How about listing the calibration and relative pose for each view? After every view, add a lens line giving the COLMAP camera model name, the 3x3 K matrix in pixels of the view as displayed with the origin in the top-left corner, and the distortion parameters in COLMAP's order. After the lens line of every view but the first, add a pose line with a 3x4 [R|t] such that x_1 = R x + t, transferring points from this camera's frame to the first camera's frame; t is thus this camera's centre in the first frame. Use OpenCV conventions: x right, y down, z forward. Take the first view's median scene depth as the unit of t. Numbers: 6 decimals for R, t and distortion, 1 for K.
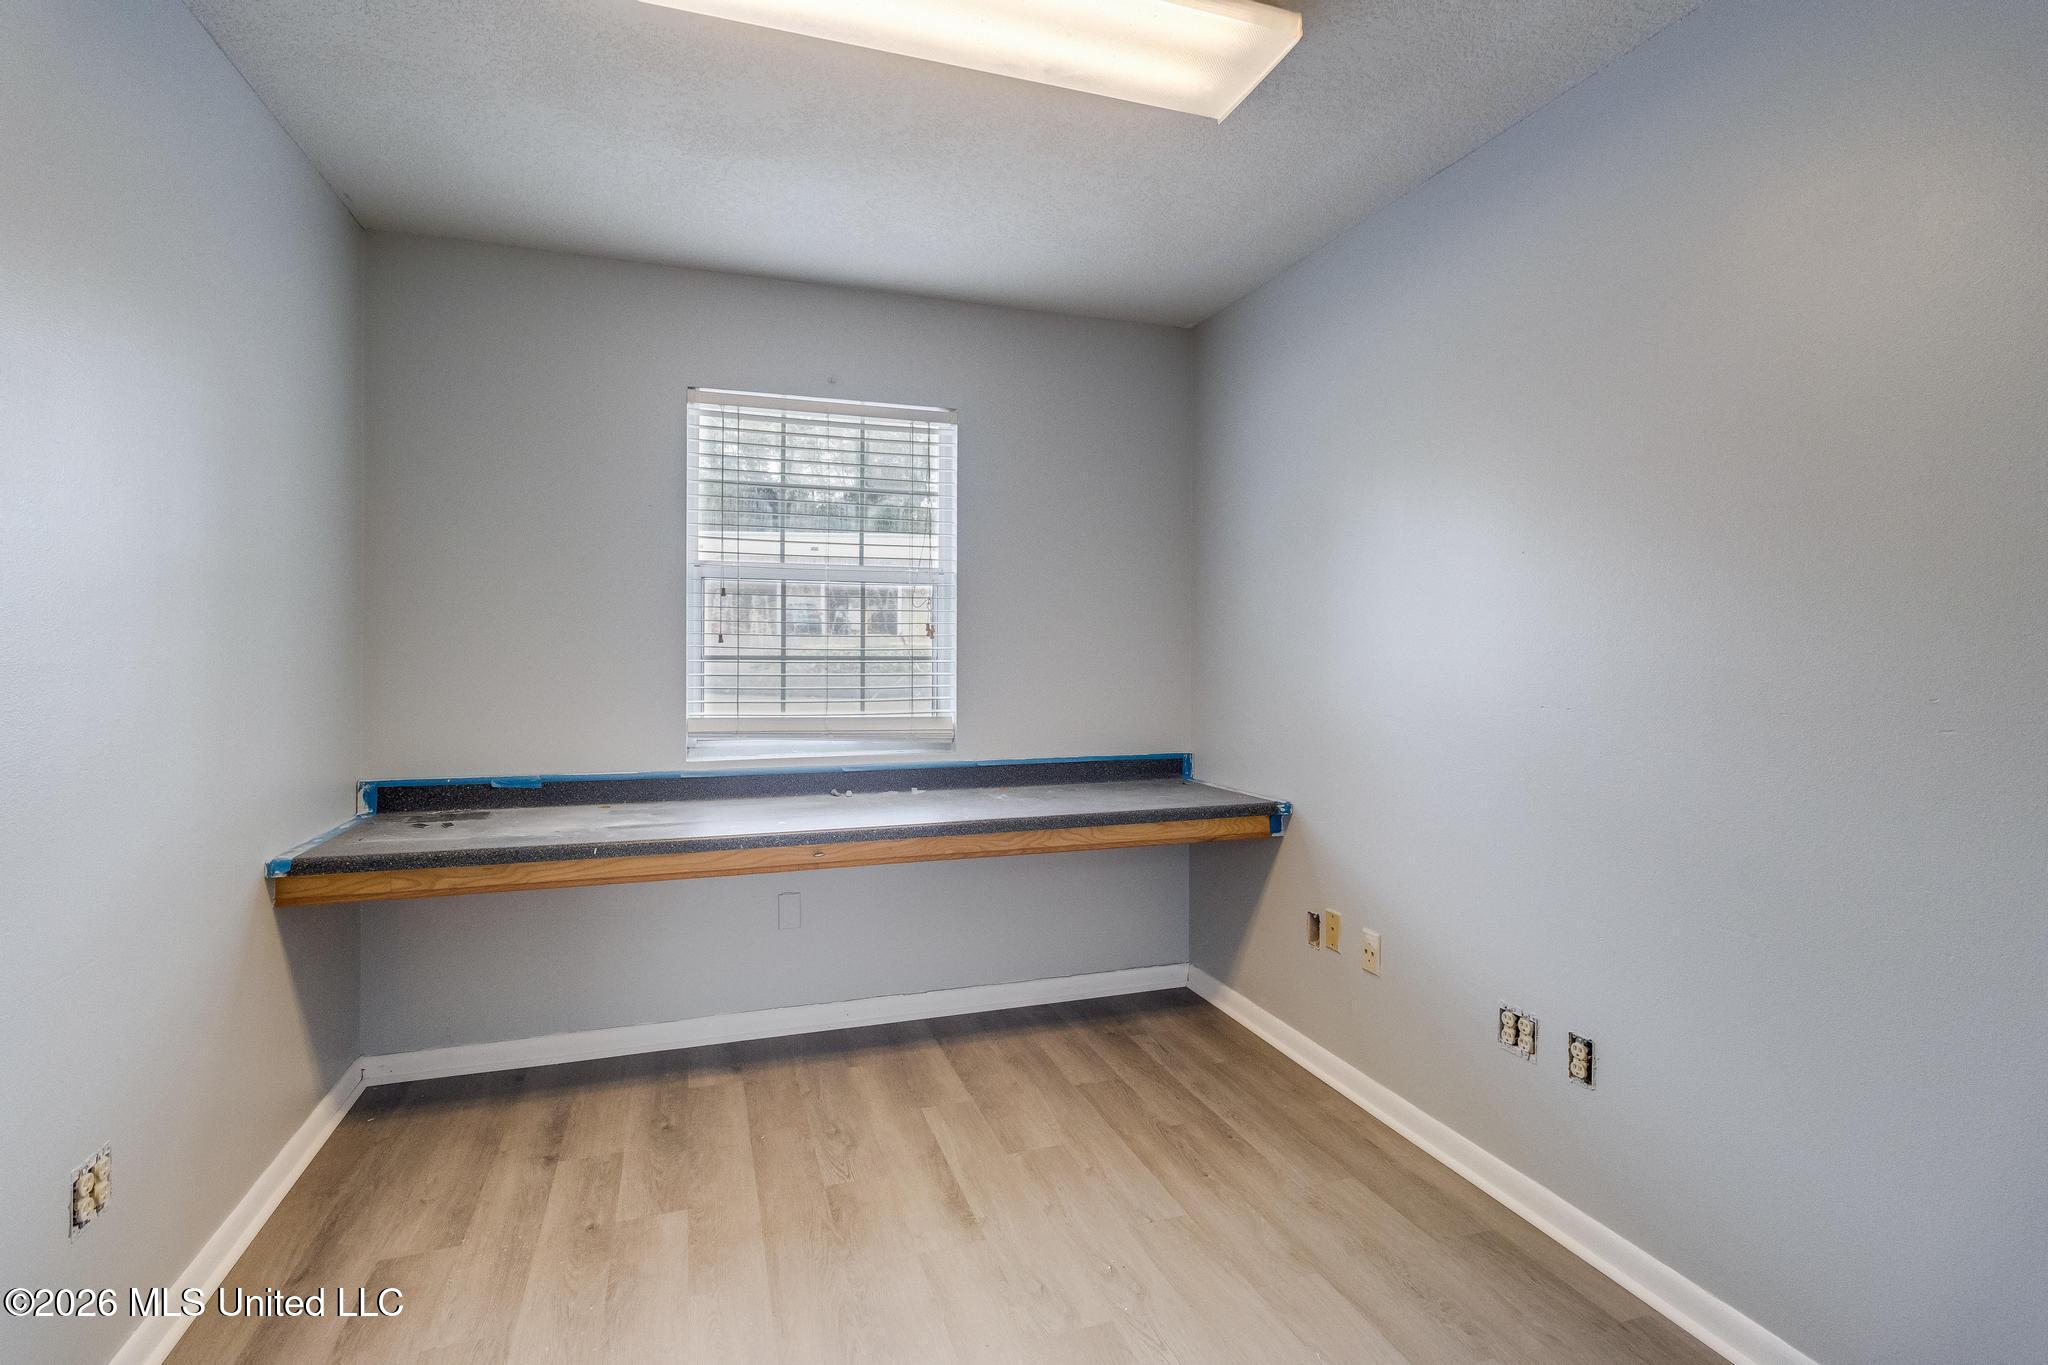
lens RADIAL K [[958.0, 0, 1015.5], [0, 958.0, 676.0], [0, 0, 1]] dist [0.010888, -0.000357]
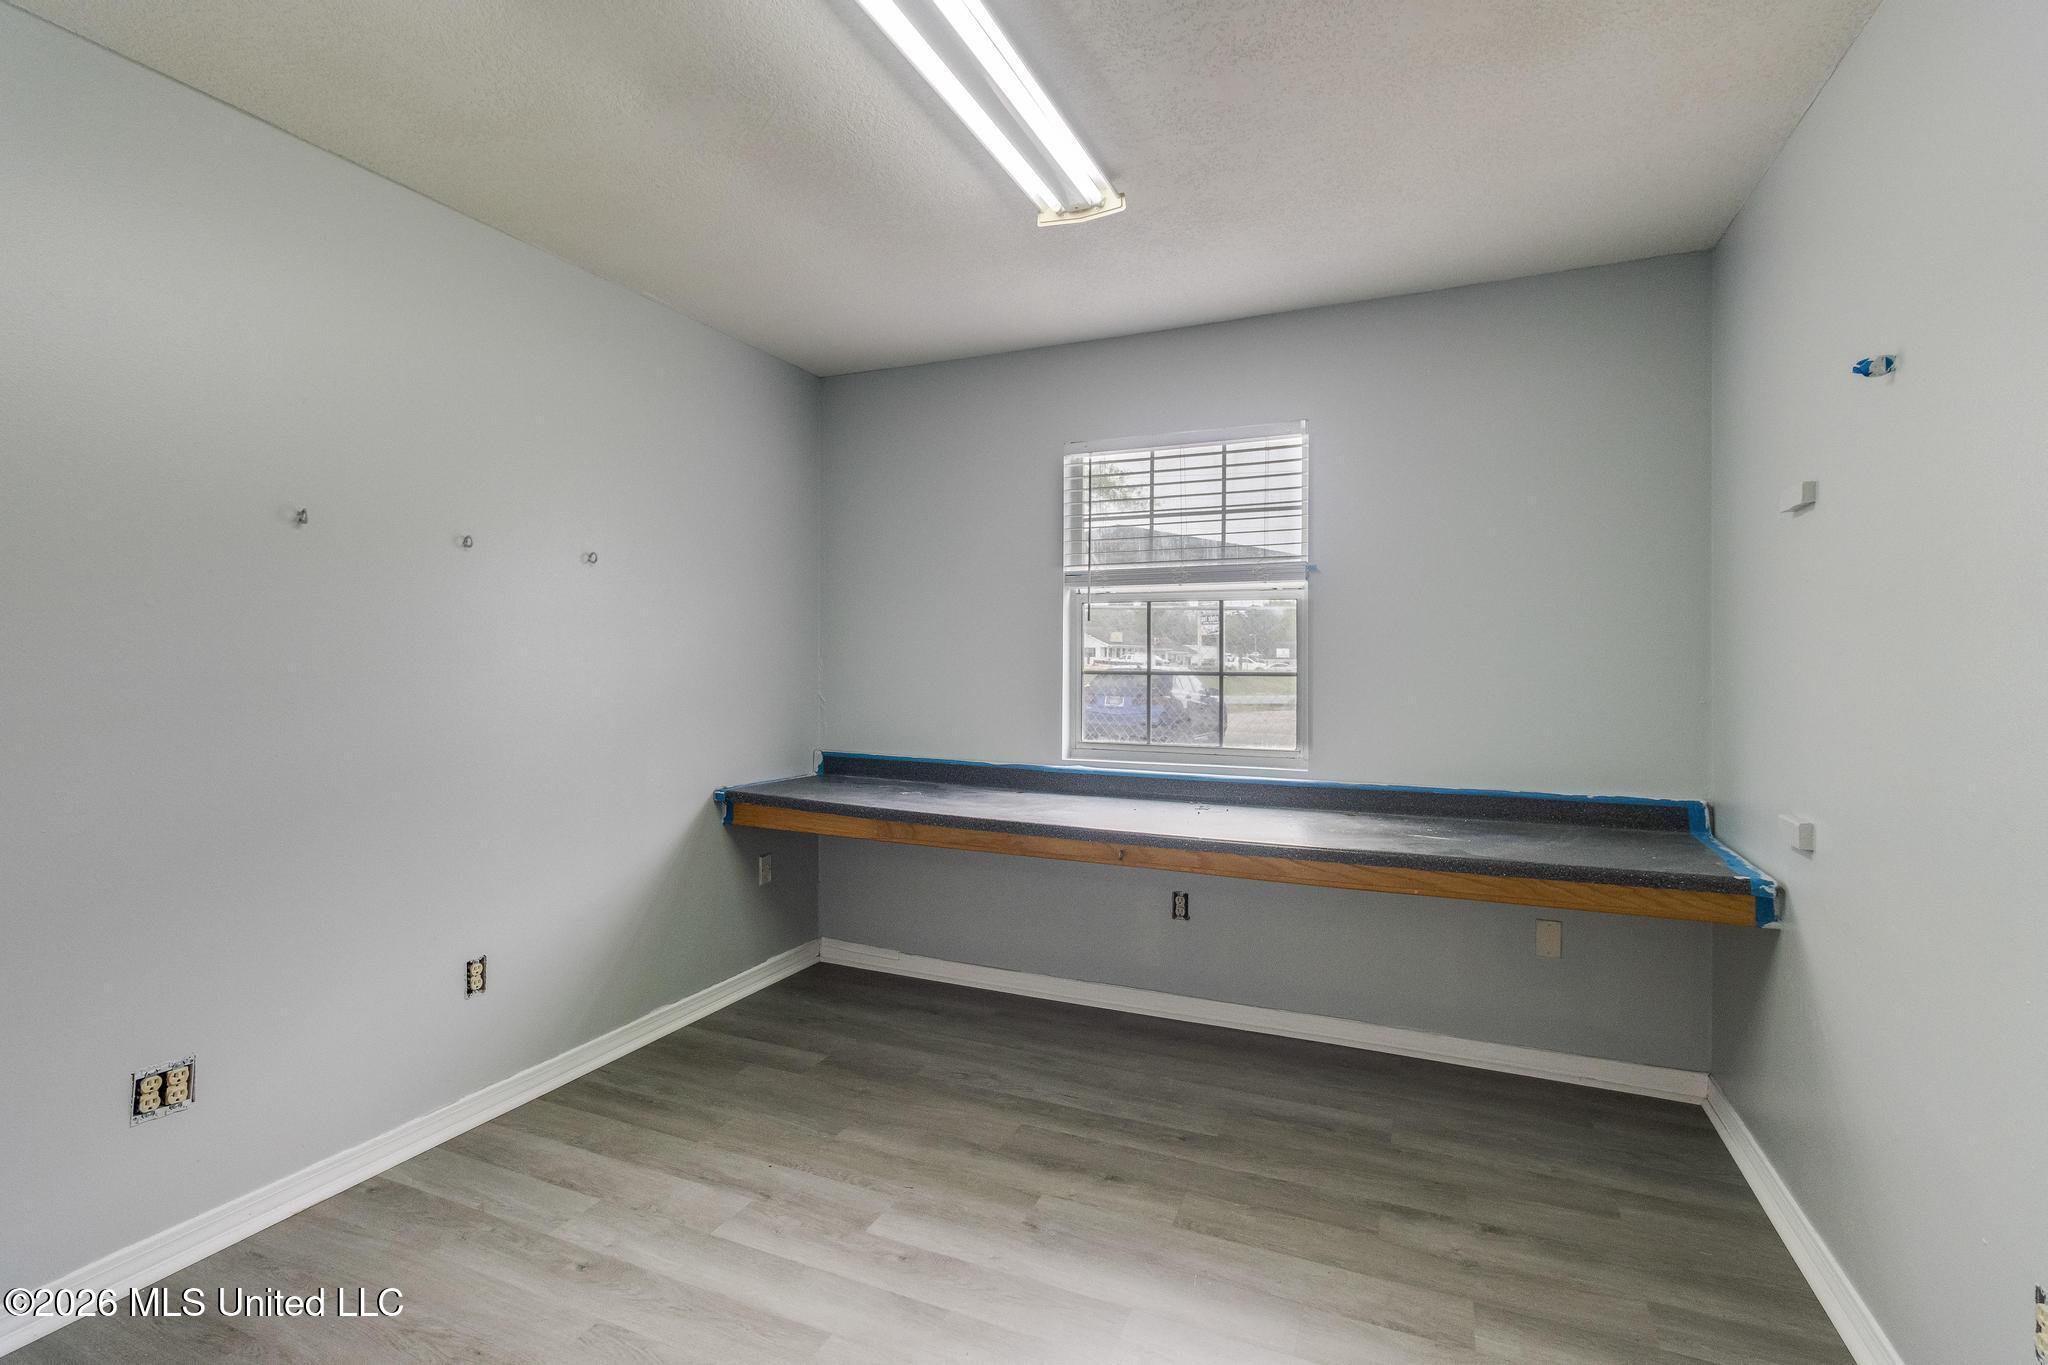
lens RADIAL K [[958.0, 0, 1015.5], [0, 958.0, 676.0], [0, 0, 1]] dist [0.010888, -0.000357]
pose [[0.733606, 0.017006, -0.679362, 0.974253], [-0.028448, 0.999579, -0.005697, -0.007750], [0.678979, 0.023506, 0.733781, 0.238872]]
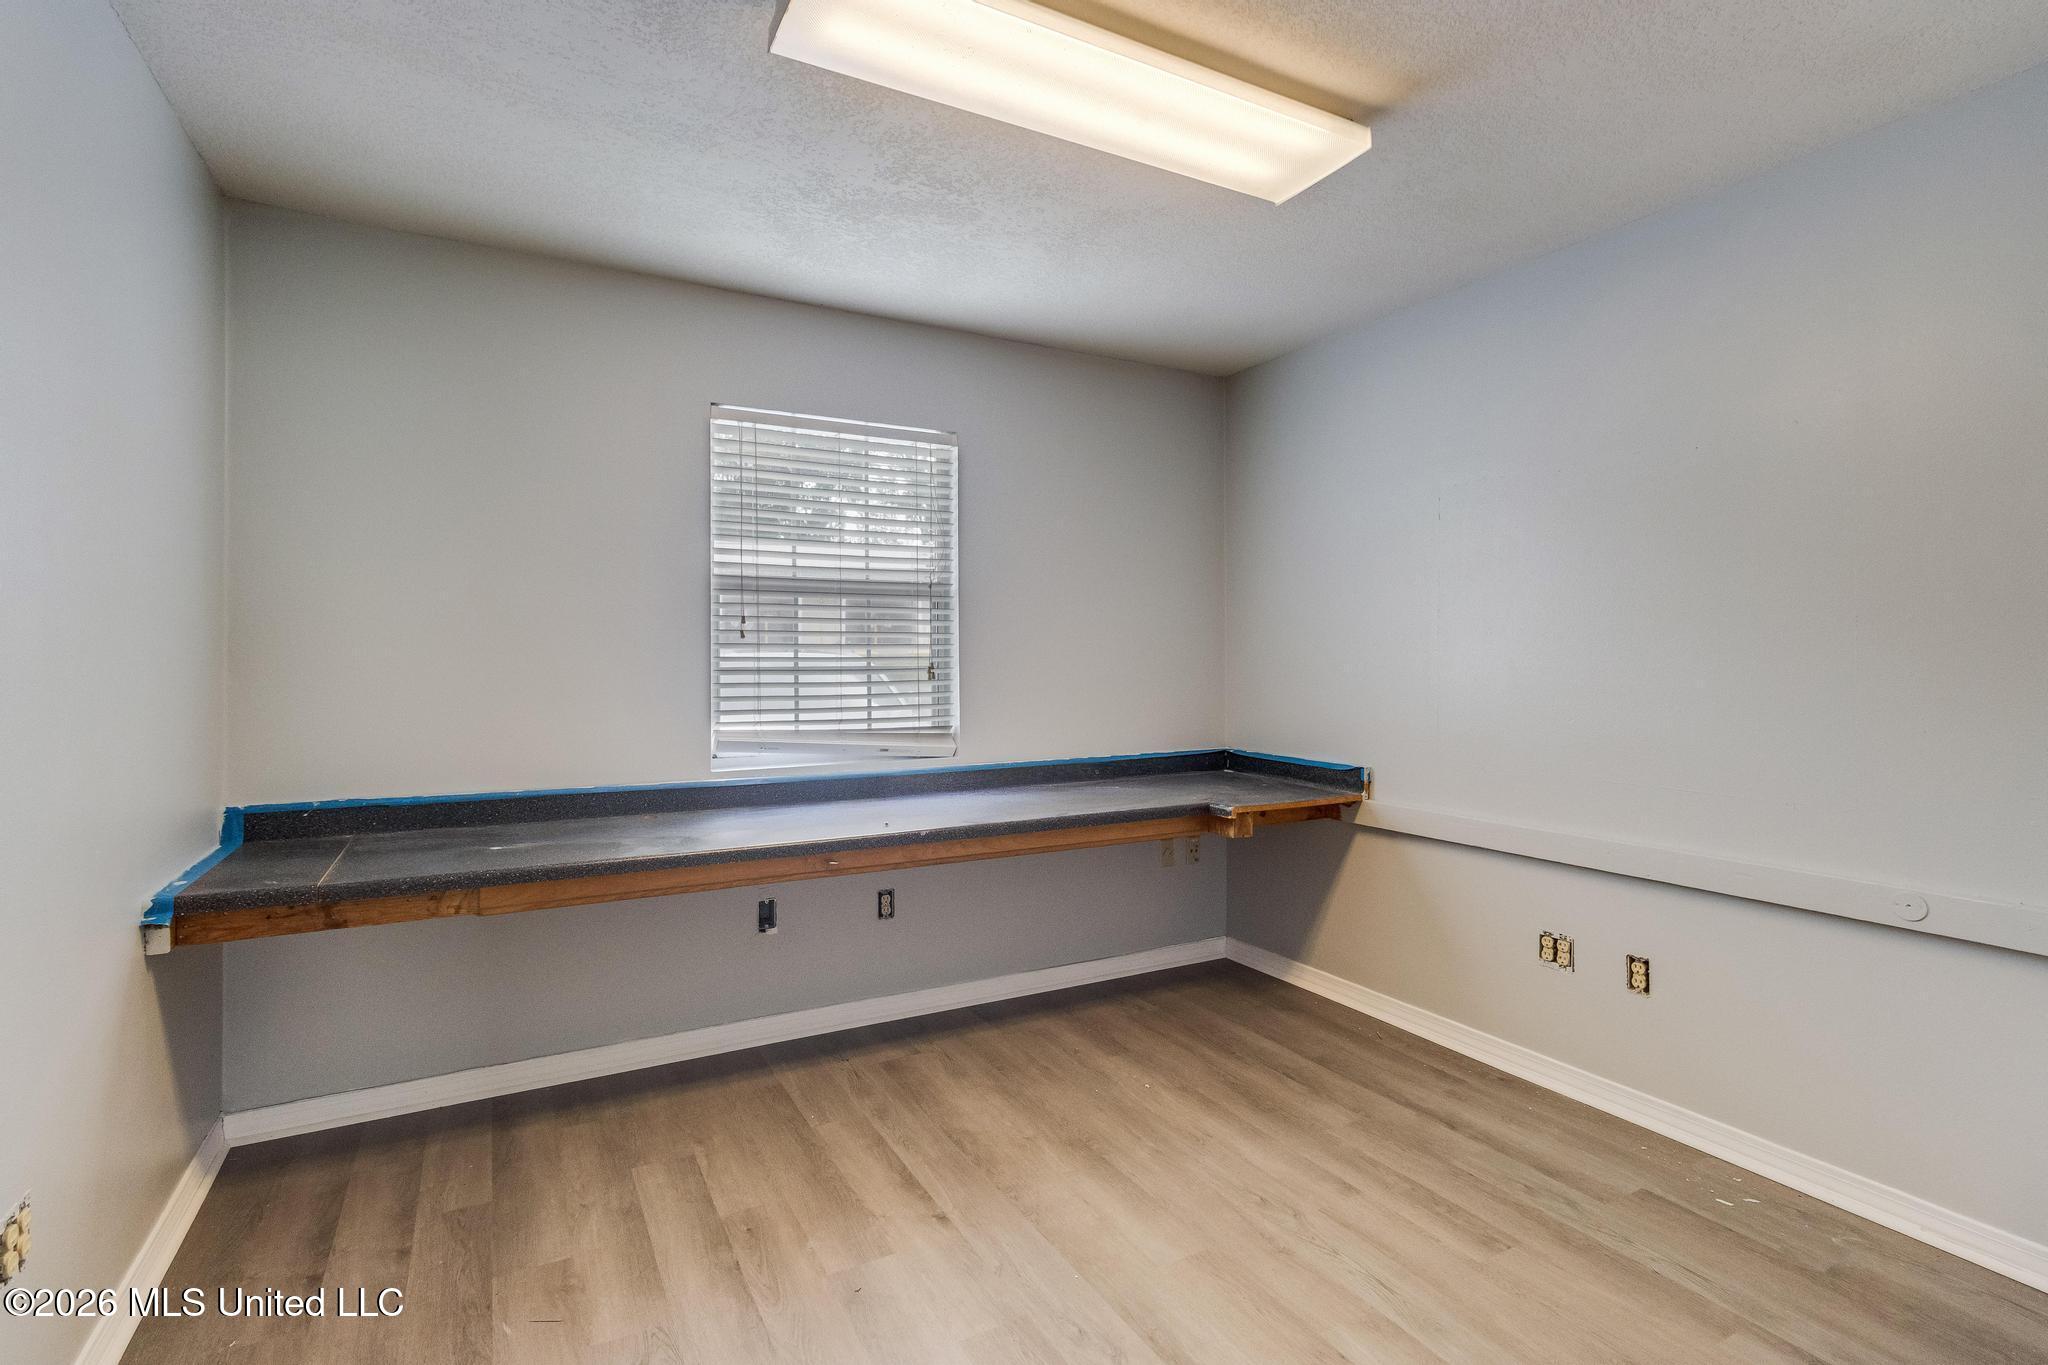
lens RADIAL K [[967.6, 0, 1024.0], [0, 967.6, 682.5], [0, 0, 1]] dist [0.015142, 0.000243]
pose [[0.985001, -0.007976, 0.172366, -0.174401], [0.008644, 0.999958, -0.003125, 0.000483], [-0.172334, 0.004568, 0.985028, -0.058775]]
